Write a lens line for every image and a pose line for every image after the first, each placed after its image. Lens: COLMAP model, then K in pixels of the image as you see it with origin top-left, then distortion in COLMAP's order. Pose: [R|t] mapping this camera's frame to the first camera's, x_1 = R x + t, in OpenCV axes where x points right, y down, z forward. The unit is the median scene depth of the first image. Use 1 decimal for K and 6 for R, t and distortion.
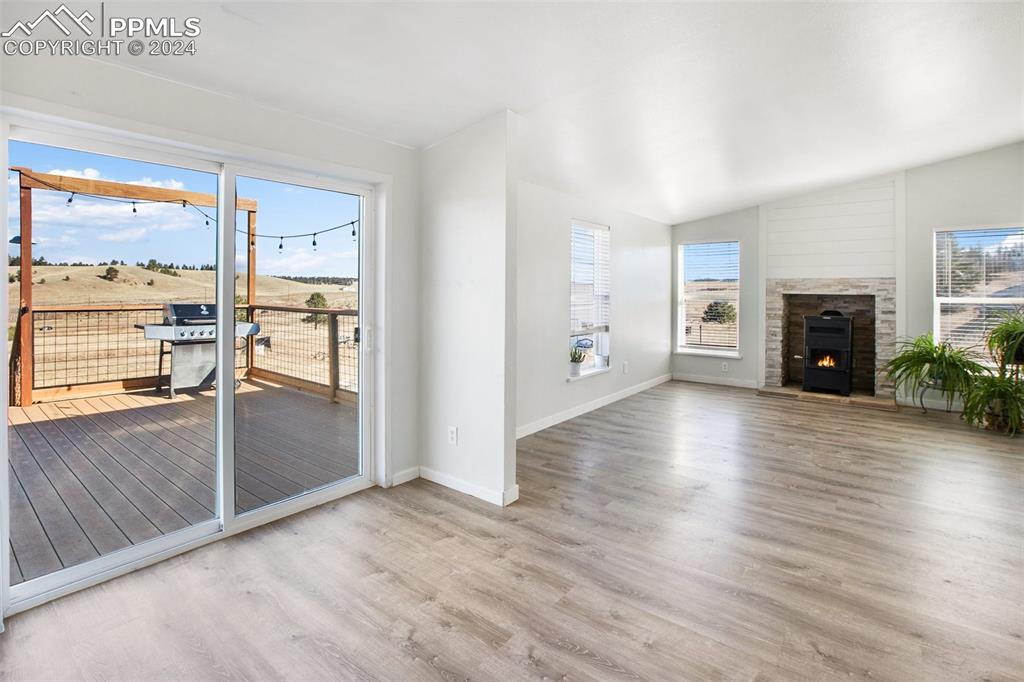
lens RADIAL K [[535.4, 0, 525.9], [0, 535.4, 284.0], [0, 0, 1]] dist [-0.014492, 0.000023]
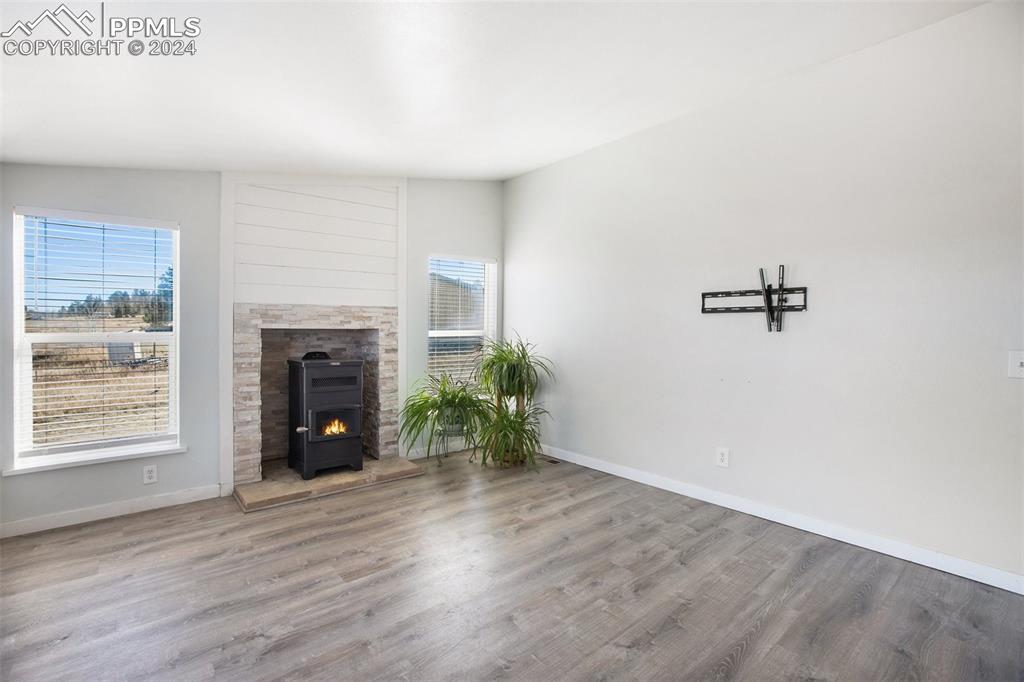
lens RADIAL K [[475.1, 0, 499.3], [0, 475.1, 329.6], [0, 0, 1]] dist [-0.048821, 0.016995]
pose [[0.223366, -0.014782, 0.974623, 0.023404], [-0.013962, 0.999734, 0.018362, 0.006082], [-0.974635, -0.017709, 0.223100, 0.623054]]
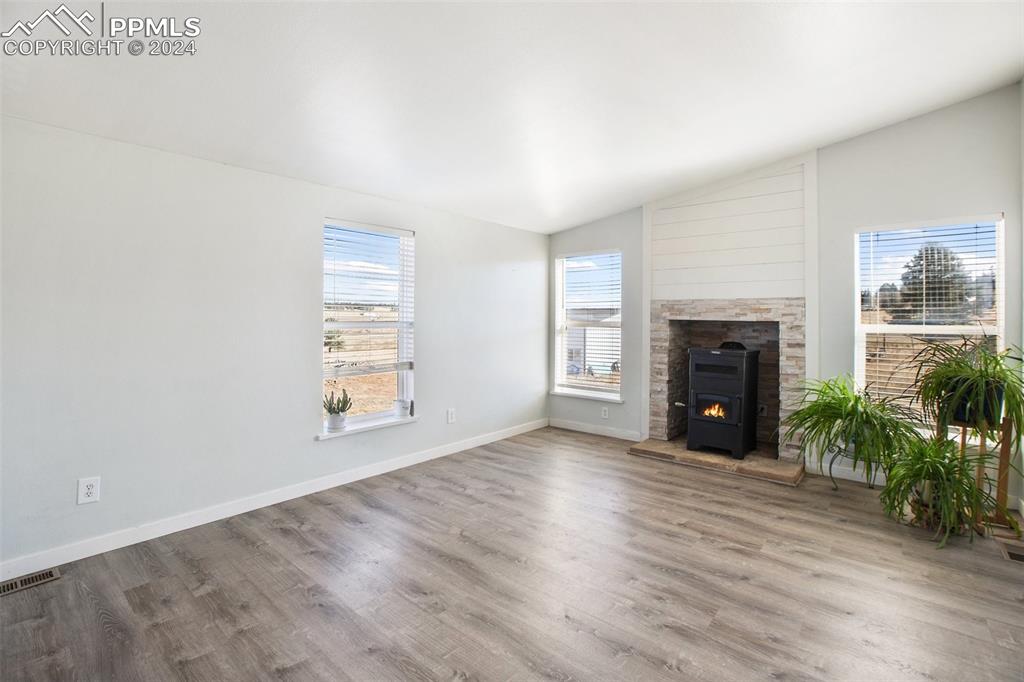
lens RADIAL K [[516.3, 0, 515.4], [0, 516.3, 304.3], [0, 0, 1]] dist [-0.062494, 0.030876]
pose [[0.996464, -0.004394, -0.083910, 0.325885], [0.003690, 0.999957, -0.008536, 0.001718], [0.083943, 0.008196, 0.996437, 0.250798]]
